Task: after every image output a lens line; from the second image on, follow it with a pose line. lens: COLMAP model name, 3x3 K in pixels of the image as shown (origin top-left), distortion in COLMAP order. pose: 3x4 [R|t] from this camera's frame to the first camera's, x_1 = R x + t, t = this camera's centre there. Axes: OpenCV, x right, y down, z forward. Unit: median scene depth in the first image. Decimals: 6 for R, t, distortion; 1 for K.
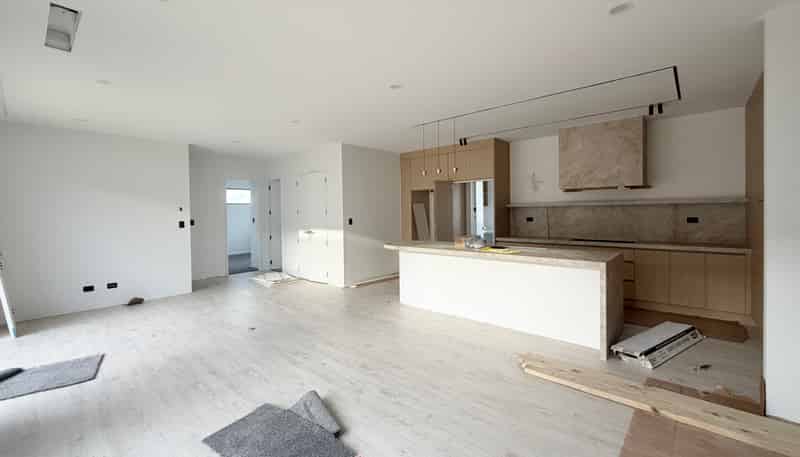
lens RADIAL K [[341.5, 0, 400.7], [0, 341.5, 215.8], [0, 0, 1]] dist [0.000480, 0.000347]
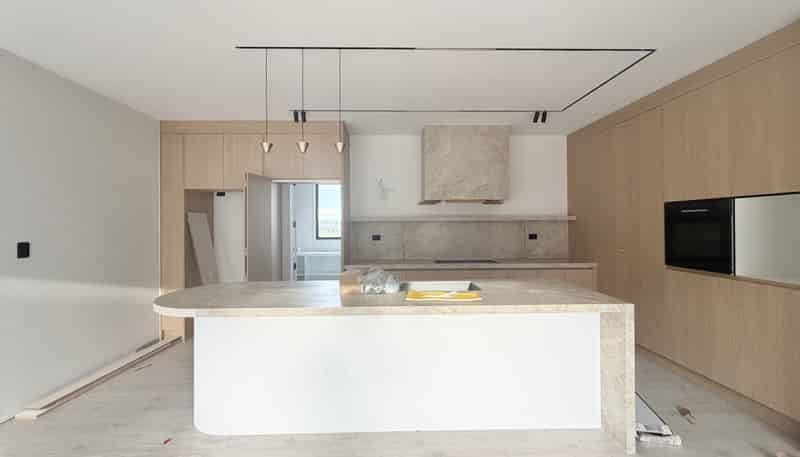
lens RADIAL K [[324.7, 0, 396.3], [0, 324.7, 220.6], [0, 0, 1]] dist [-0.001862, 0.000031]
pose [[0.731441, 0.019433, 0.681628, -0.097476], [0.004335, 0.999441, -0.033146, -0.004039], [-0.681891, 0.027199, 0.730948, 0.474410]]
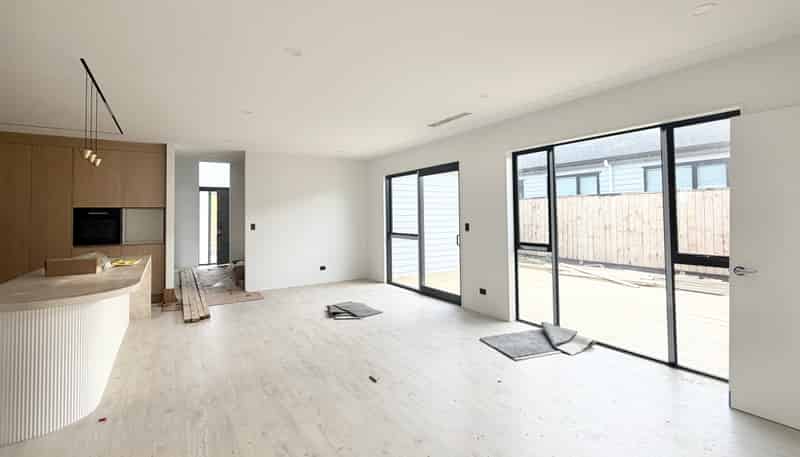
lens RADIAL K [[358.8, 0, 388.3], [0, 358.8, 206.1], [0, 0, 1]] dist [-0.000790, -0.000103]
pose [[-0.956720, 0.037826, 0.288541, -0.501633], [0.034529, 0.999267, -0.016508, -0.008533], [-0.288954, -0.005831, -0.957325, 1.246252]]
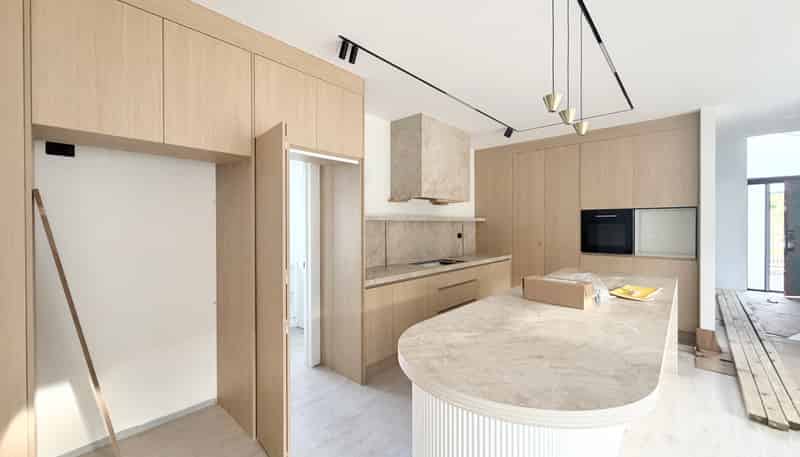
lens RADIAL K [[317.8, 0, 401.4], [0, 317.8, 222.8], [0, 0, 1]] dist [-0.000008, 0.000071]
pose [[0.009429, 0.022056, 0.999712, -0.191091], [0.016792, 0.999612, -0.022213, -0.008463], [-0.999815, 0.016997, 0.009054, 0.998493]]
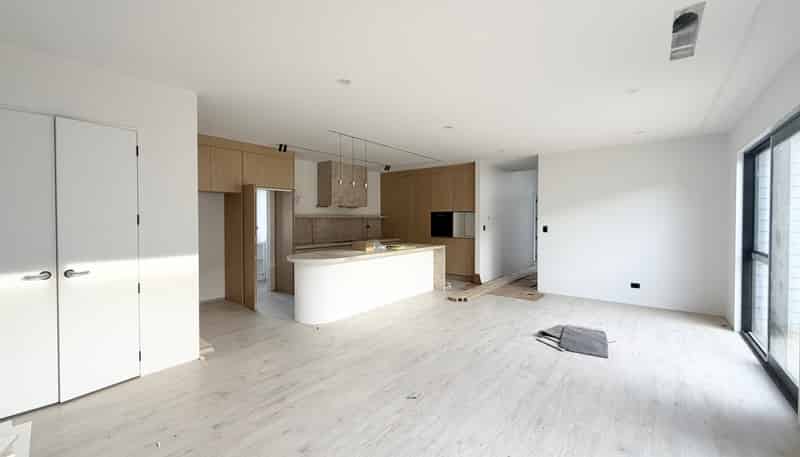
lens RADIAL K [[317.8, 0, 401.4], [0, 317.8, 222.8], [0, 0, 1]] dist [-0.000008, 0.000071]
pose [[-0.059068, 0.004233, 0.998245, -0.762881], [0.016657, 0.999856, -0.003254, -0.000178], [-0.998115, 0.016435, -0.059130, 0.771963]]
